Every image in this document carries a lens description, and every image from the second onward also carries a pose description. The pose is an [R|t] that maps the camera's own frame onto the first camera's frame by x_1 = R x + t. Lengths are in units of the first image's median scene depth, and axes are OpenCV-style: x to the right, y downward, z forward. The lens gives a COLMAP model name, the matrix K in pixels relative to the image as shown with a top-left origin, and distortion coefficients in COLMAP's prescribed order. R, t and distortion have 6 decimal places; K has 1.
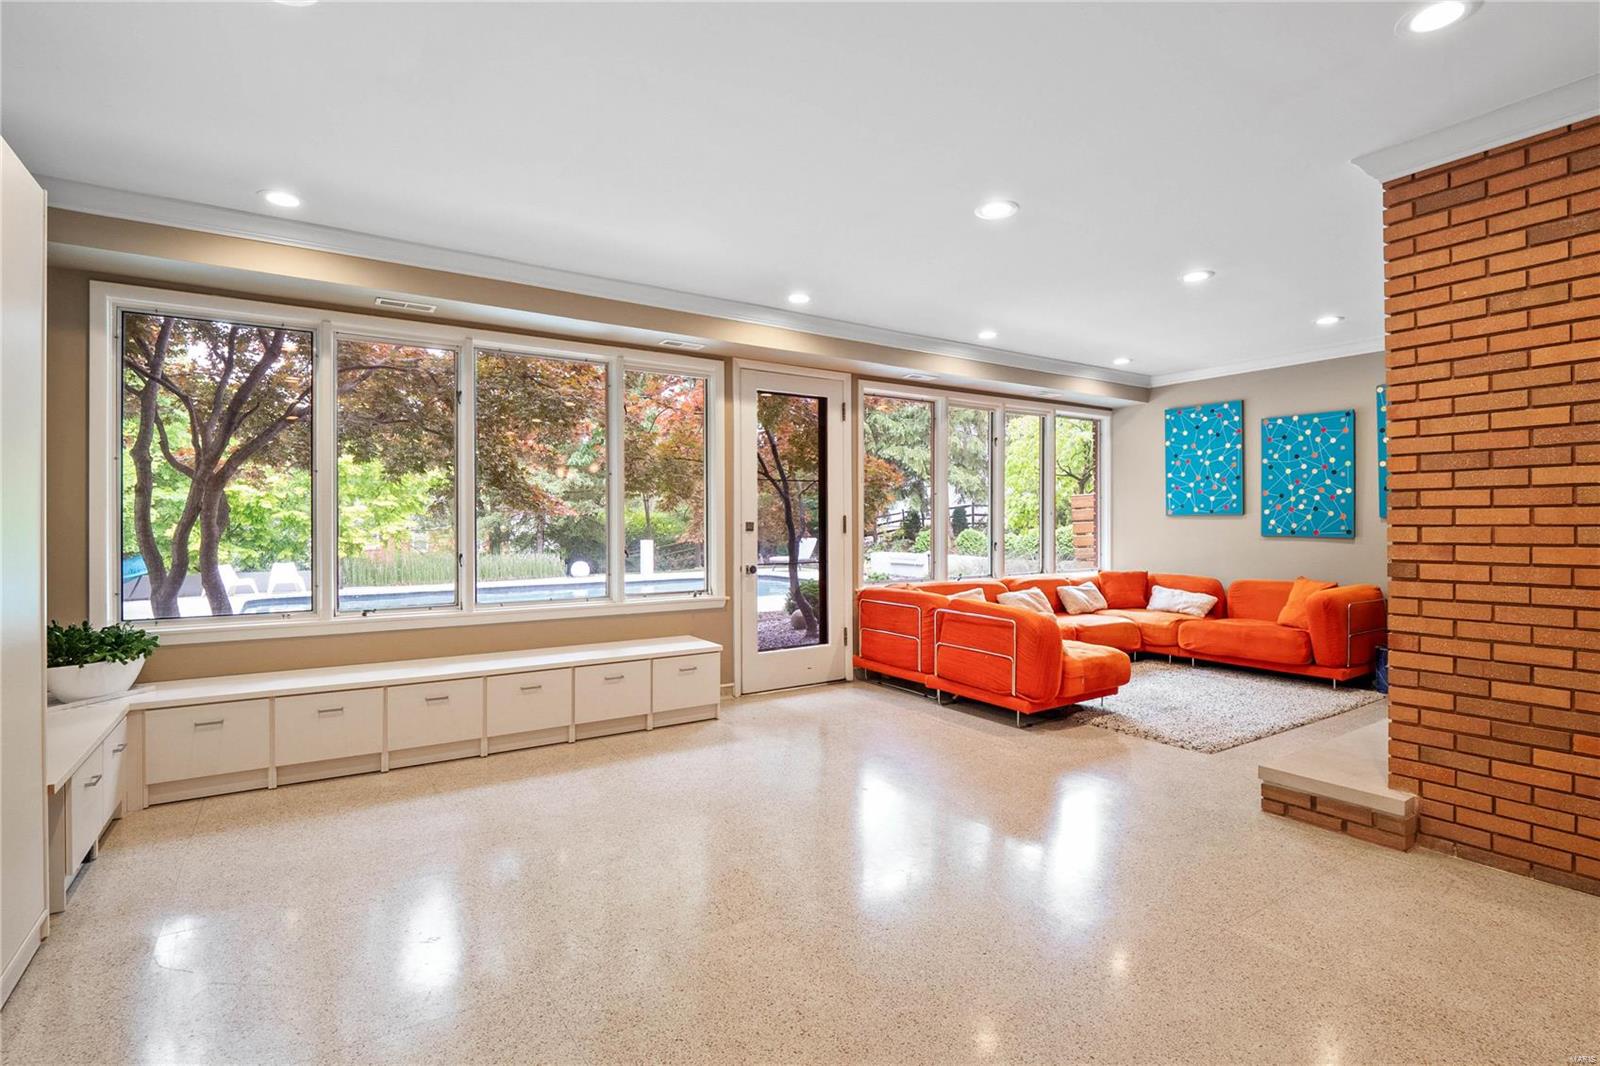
lens RADIAL K [[761.3, 0, 794.1], [0, 761.3, 522.9], [0, 0, 1]] dist [-0.015318, -0.000420]
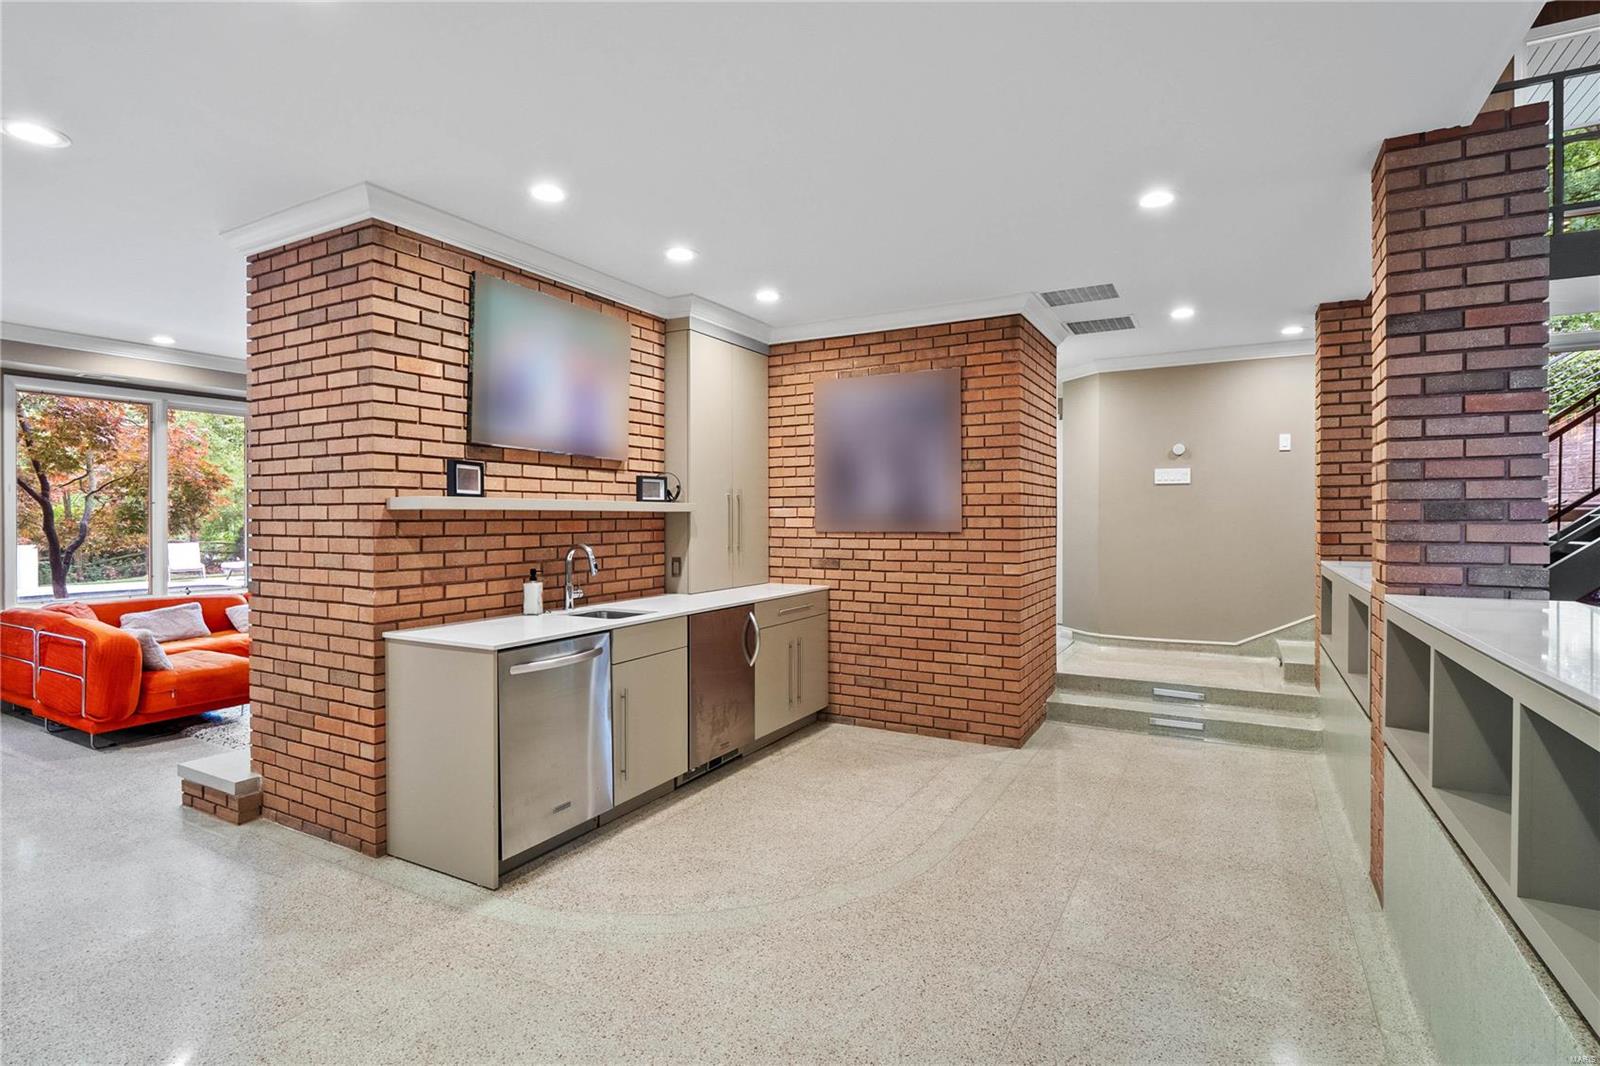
lens RADIAL K [[787.6, 0, 797.0], [0, 787.6, 523.6], [0, 0, 1]] dist [-0.008672, -0.000898]
pose [[0.884481, -0.000974, 0.466575, 0.474595], [-0.002962, 0.999966, 0.007702, -0.024049], [-0.466567, -0.008195, 0.884448, -0.235317]]
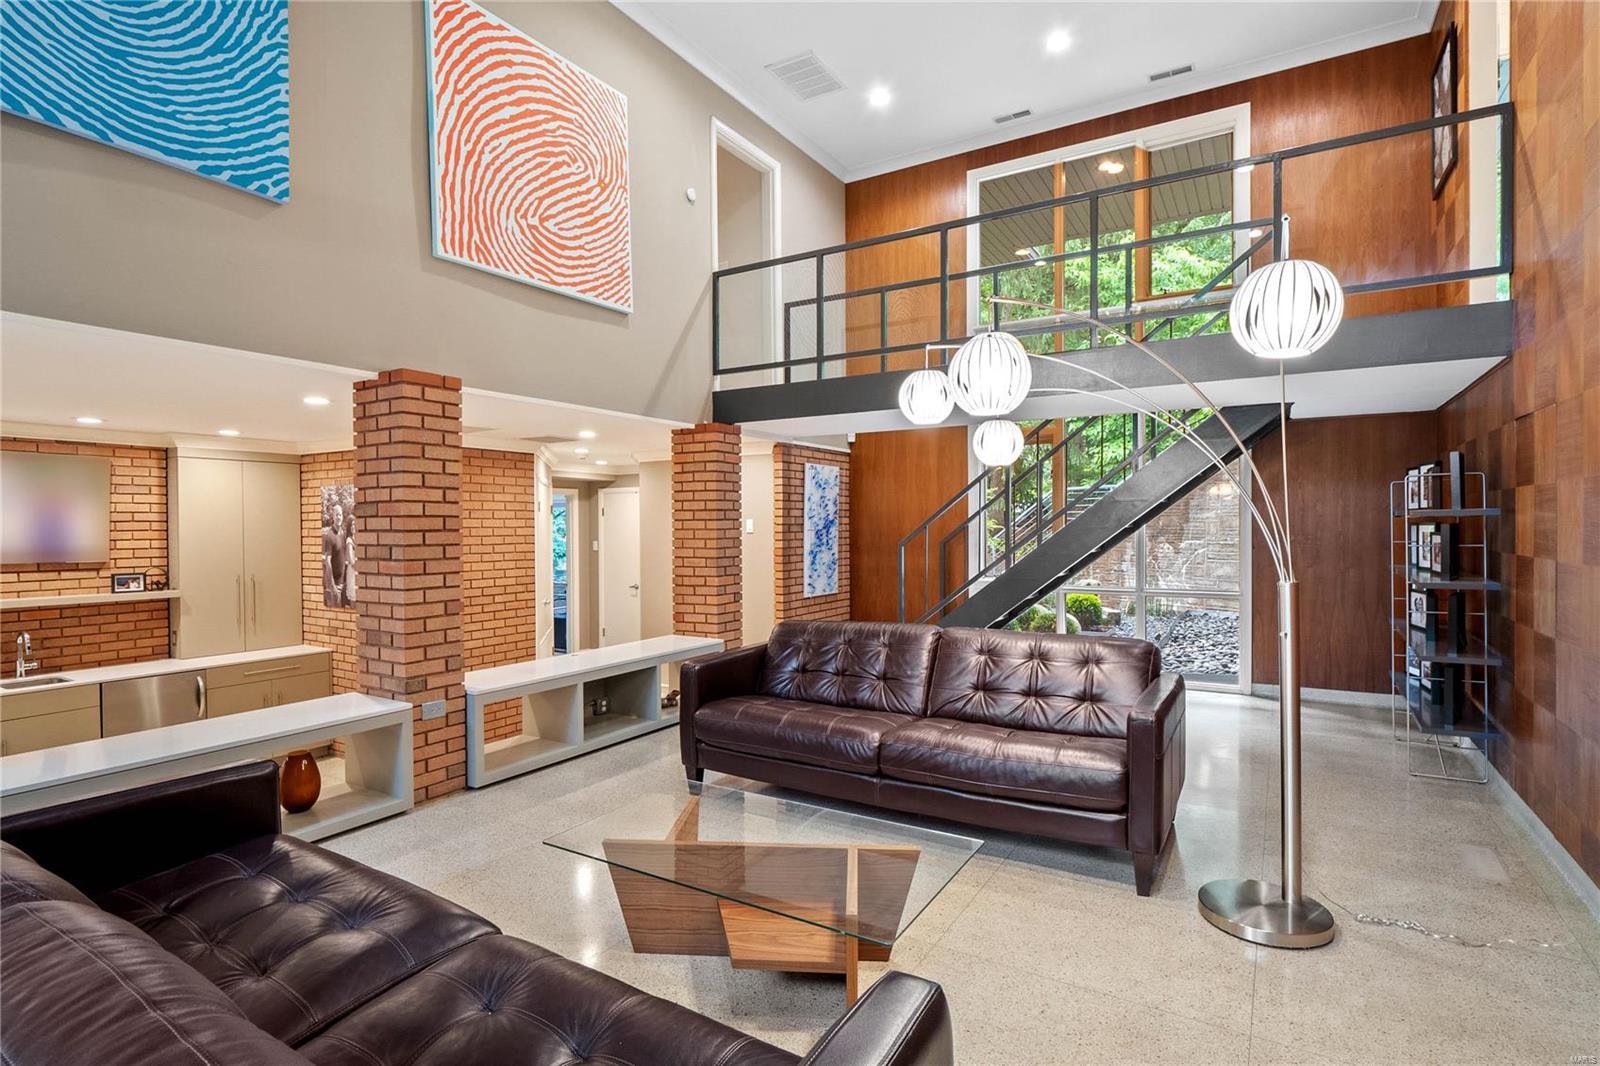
lens RADIAL K [[783.7, 0, 800.0], [0, 783.7, 533.0], [0, 0, 1]] dist [-0.009476, -0.001139]
pose [[0.905392, -0.004198, 0.424556, 1.033922], [-0.000653, 0.999936, 0.011279, -0.121566], [-0.424576, -0.010490, 0.905331, -0.737473]]
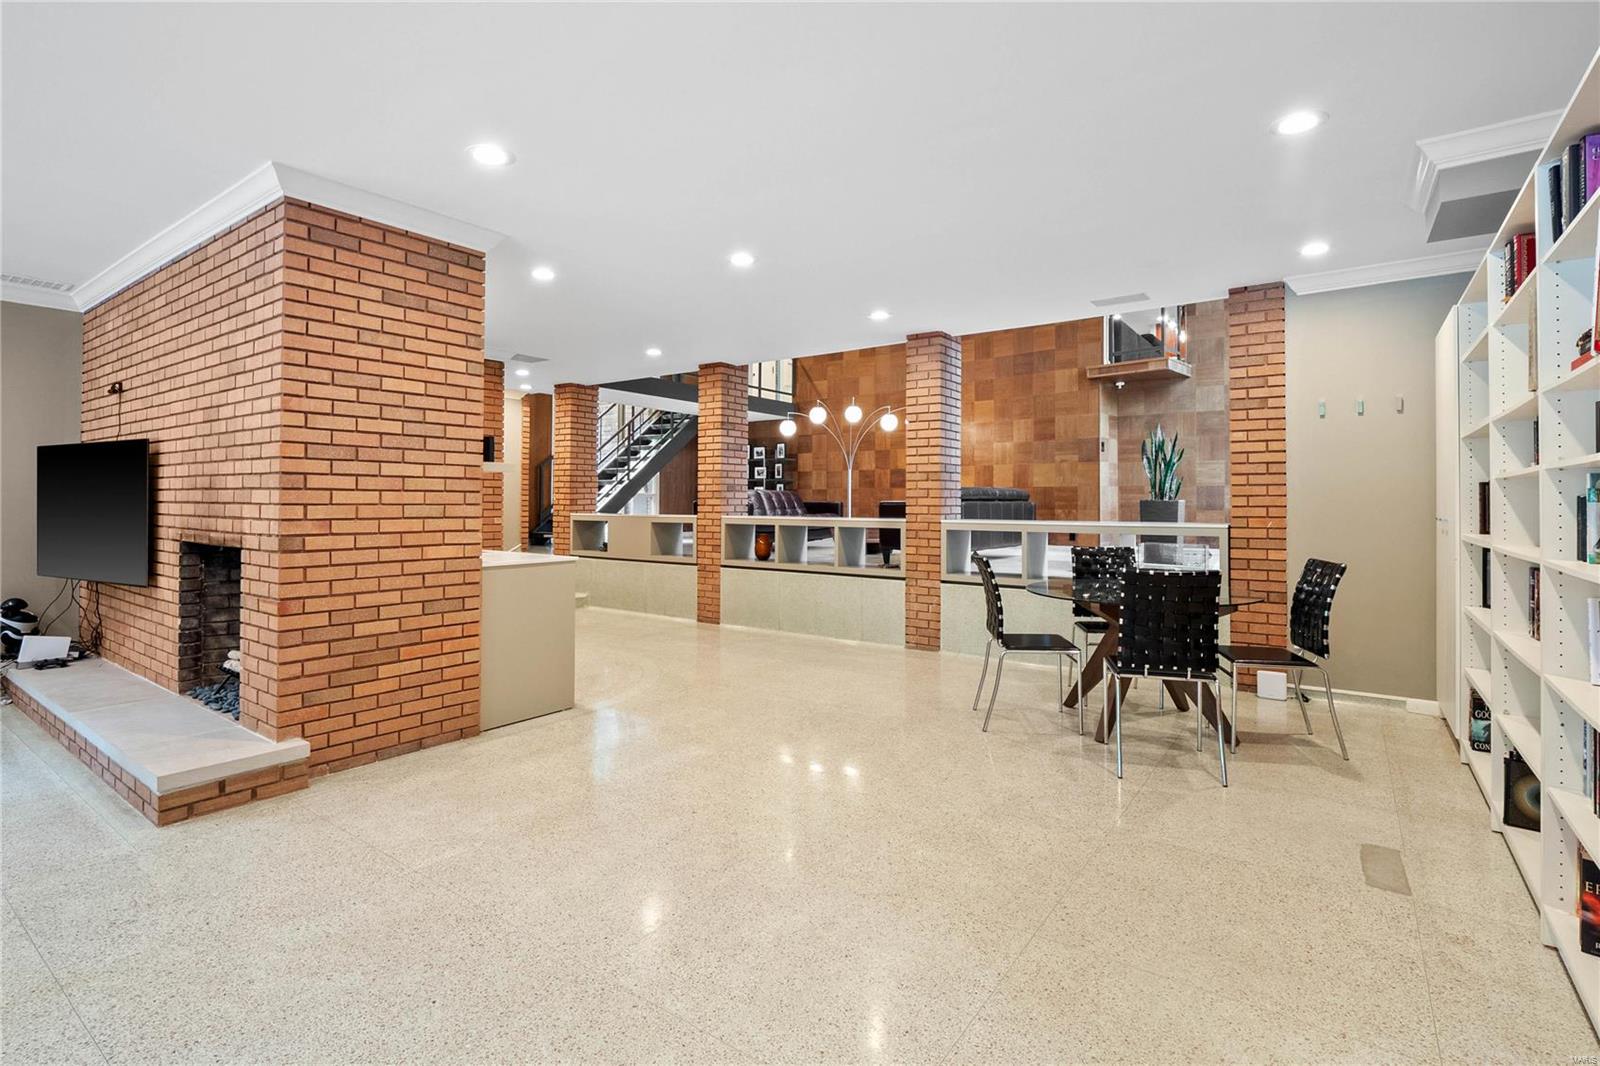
lens RADIAL K [[764.0, 0, 798.0], [0, 764.0, 493.8], [0, 0, 1]] dist [-0.011409, -0.000122]
pose [[-0.358565, 0.013732, 0.933404, -0.256765], [-0.004647, 0.999853, -0.016495, 0.001536], [-0.933493, -0.010252, -0.358448, 0.336655]]
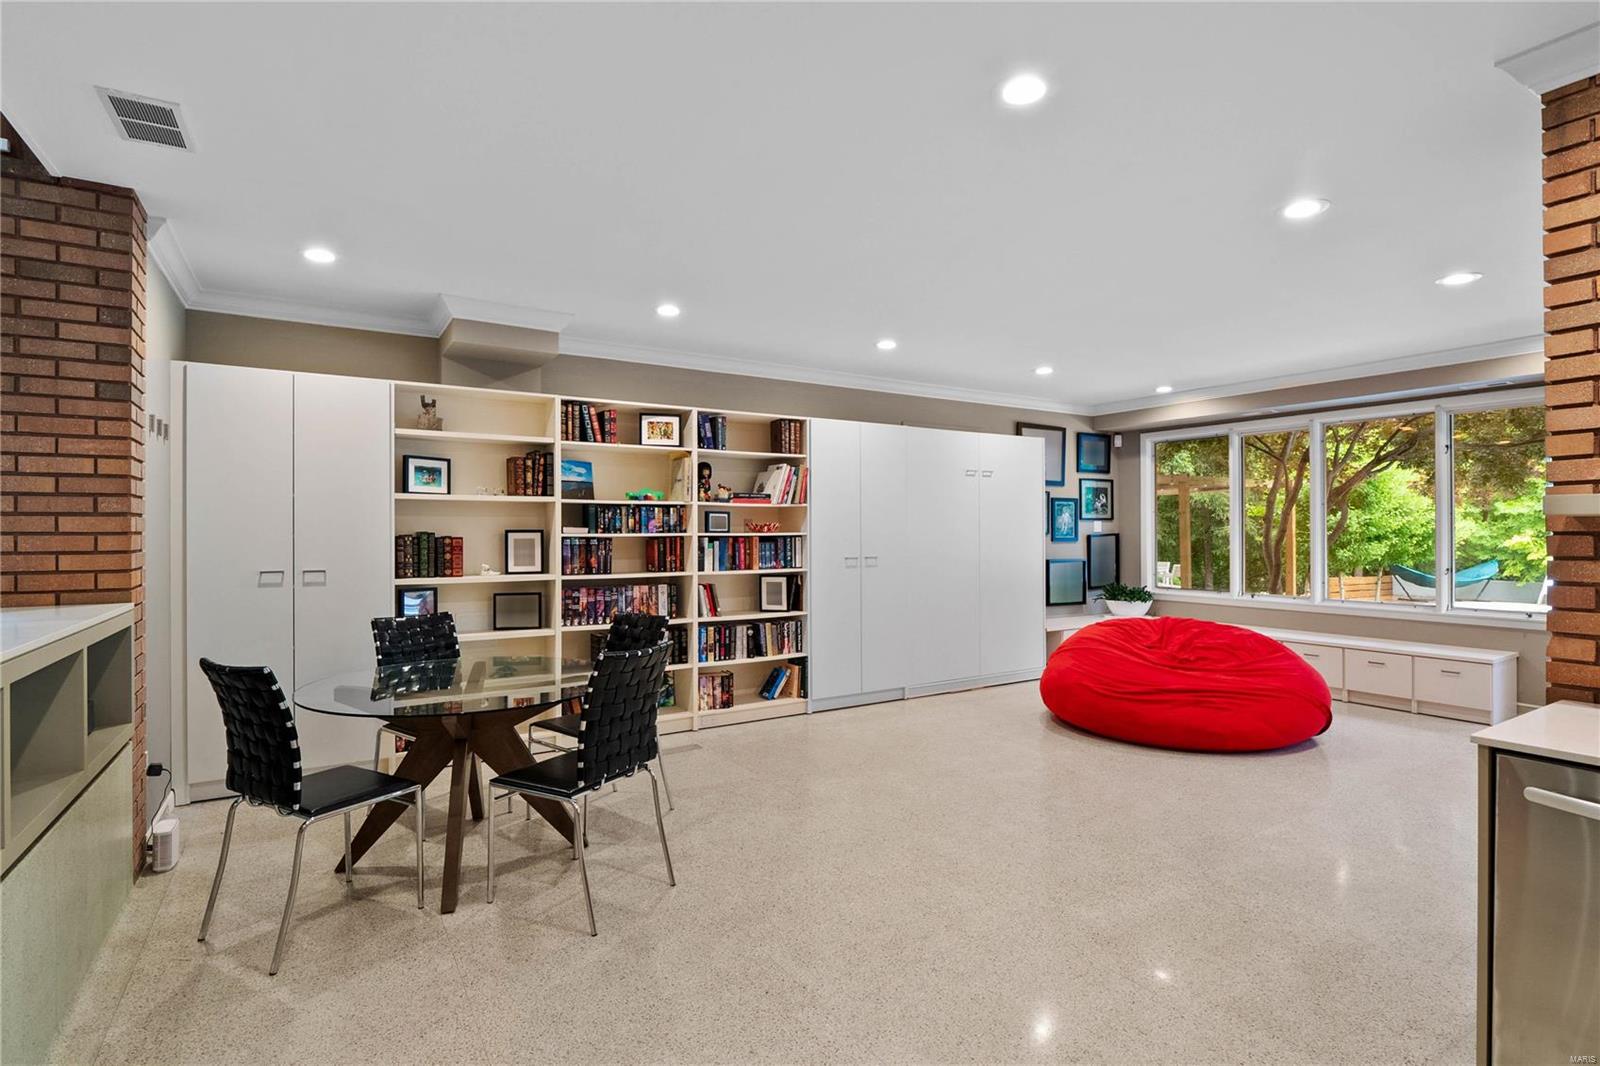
lens RADIAL K [[783.7, 0, 800.0], [0, 783.7, 533.0], [0, 0, 1]] dist [-0.009476, -0.001139]
pose [[-0.022838, 0.005496, -0.999724, 0.829112], [0.003388, 0.999980, 0.005420, -0.024519], [0.999733, -0.003263, -0.022856, 0.023784]]
